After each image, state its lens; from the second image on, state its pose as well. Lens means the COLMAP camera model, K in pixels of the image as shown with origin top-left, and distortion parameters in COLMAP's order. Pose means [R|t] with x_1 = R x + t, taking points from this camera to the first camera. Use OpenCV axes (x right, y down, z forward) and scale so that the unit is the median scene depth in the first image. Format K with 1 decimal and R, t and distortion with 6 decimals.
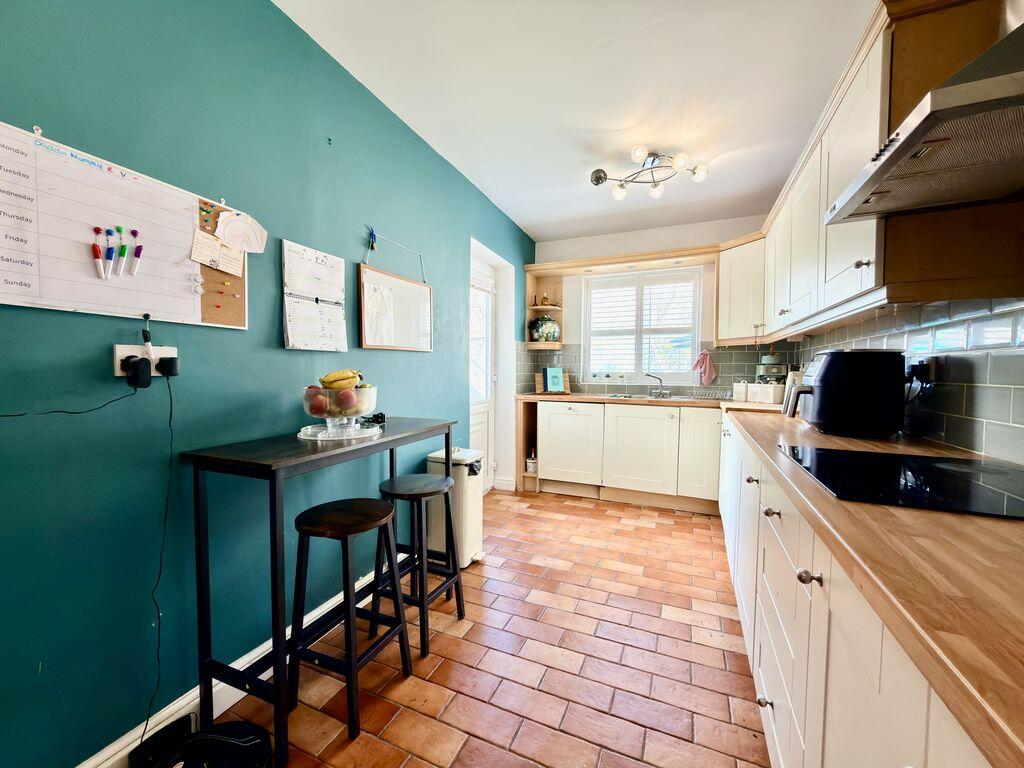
lens RADIAL K [[409.5, 0, 512.0], [0, 409.5, 384.0], [0, 0, 1]] dist [0.001192, -0.000219]
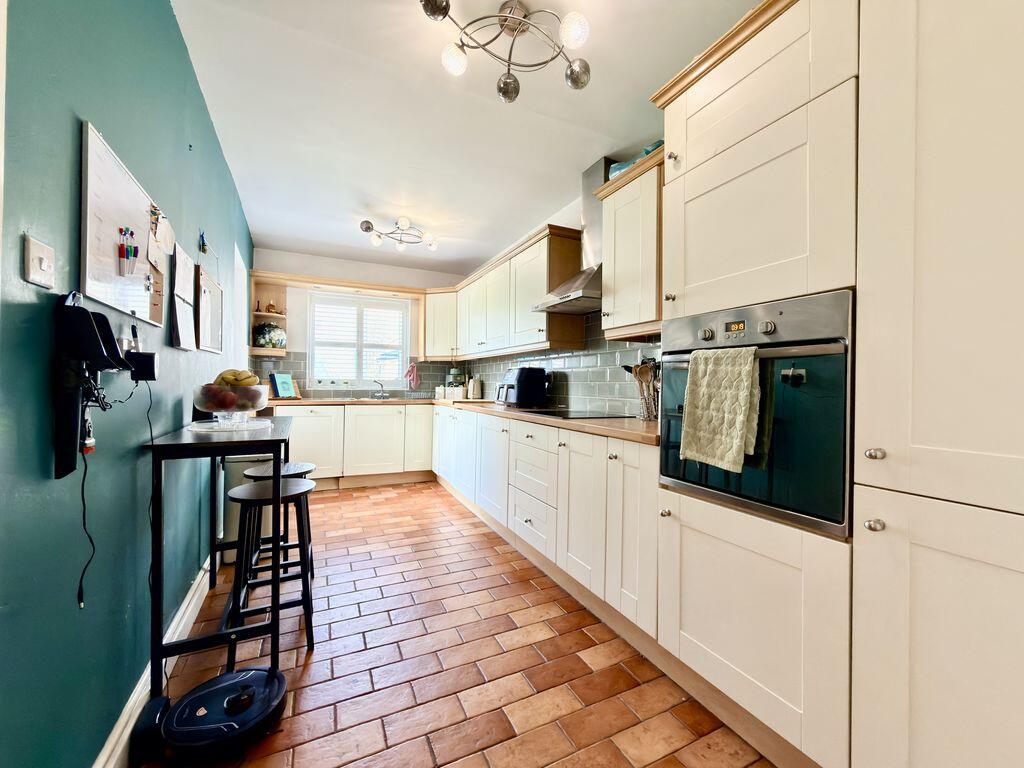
lens RADIAL K [[409.5, 0, 512.0], [0, 409.5, 384.0], [0, 0, 1]] dist [0.001192, -0.000219]
pose [[0.658991, 0.002281, 0.752147, -0.369790], [0.017814, 0.999668, -0.018639, 0.018895], [-0.751940, 0.025681, 0.658732, -0.146630]]
